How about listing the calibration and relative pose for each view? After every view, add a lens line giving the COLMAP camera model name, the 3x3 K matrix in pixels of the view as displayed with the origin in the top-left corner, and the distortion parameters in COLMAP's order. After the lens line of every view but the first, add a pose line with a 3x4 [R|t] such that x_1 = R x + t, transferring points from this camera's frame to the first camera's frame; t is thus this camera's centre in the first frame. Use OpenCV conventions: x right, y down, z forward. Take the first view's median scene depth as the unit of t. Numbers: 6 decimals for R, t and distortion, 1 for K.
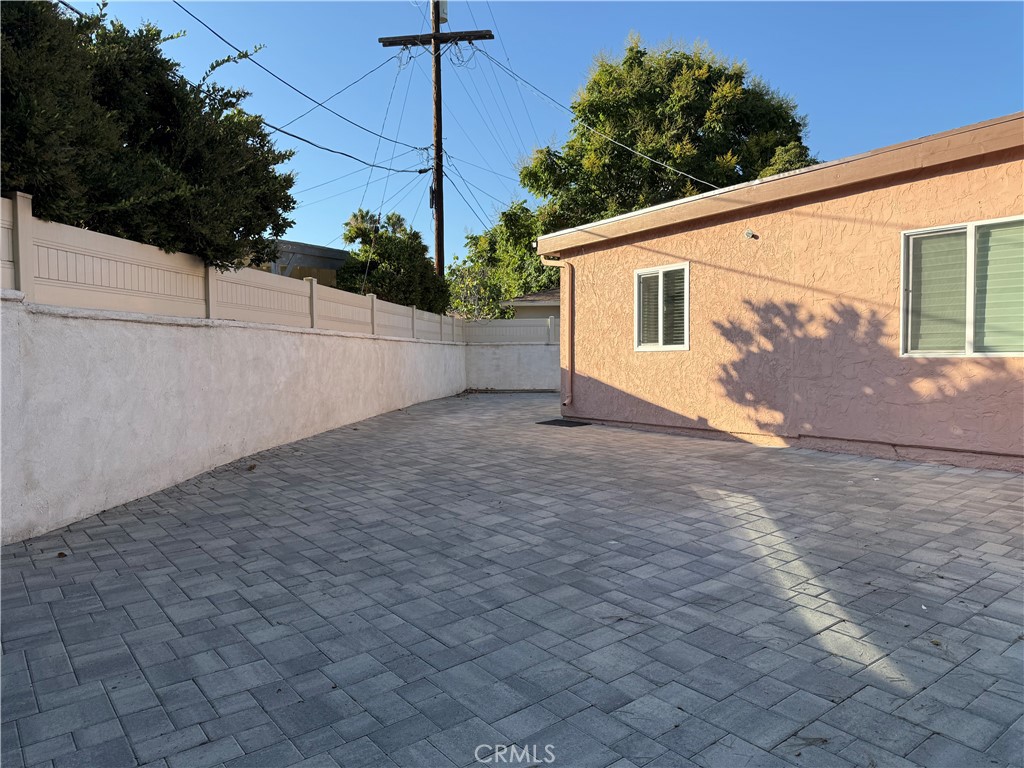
lens RADIAL K [[718.5, 0, 511.6], [0, 718.5, 384.5], [0, 0, 1]] dist [0.004150, 0.001583]
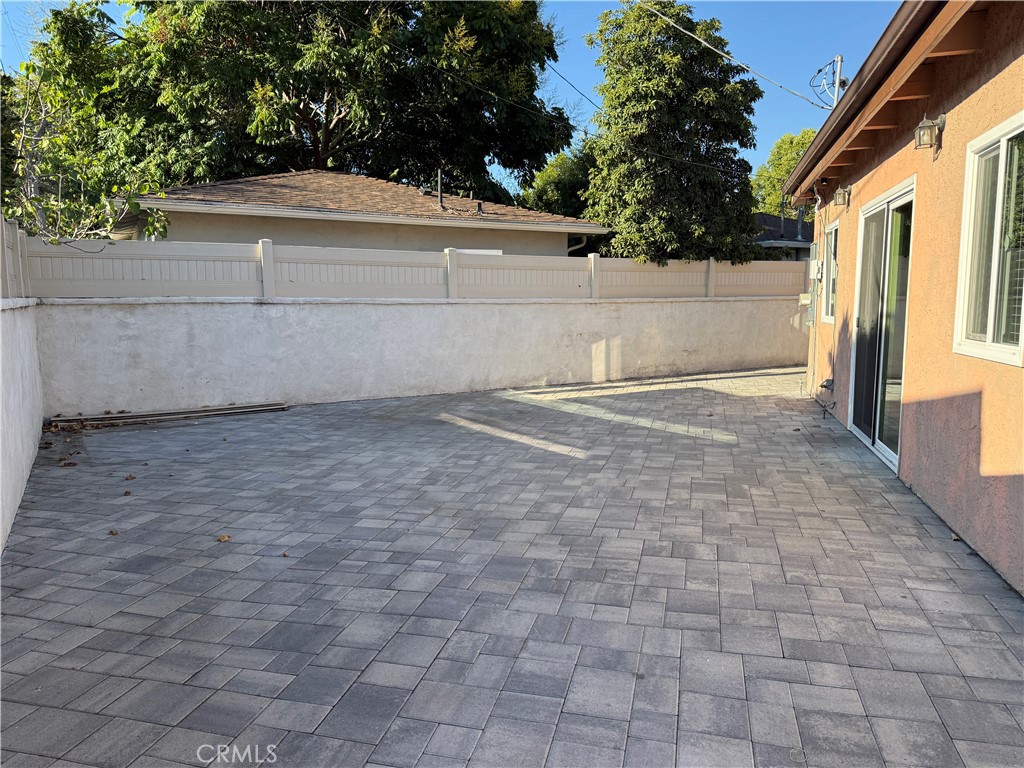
lens RADIAL K [[718.5, 0, 514.4], [0, 718.5, 383.8], [0, 0, 1]] dist [0.004150, 0.001583]
pose [[0.791047, -0.069952, 0.607743, -0.098556], [0.018395, 0.995712, 0.090663, -0.043178], [-0.611479, -0.060539, 0.788941, 0.543957]]
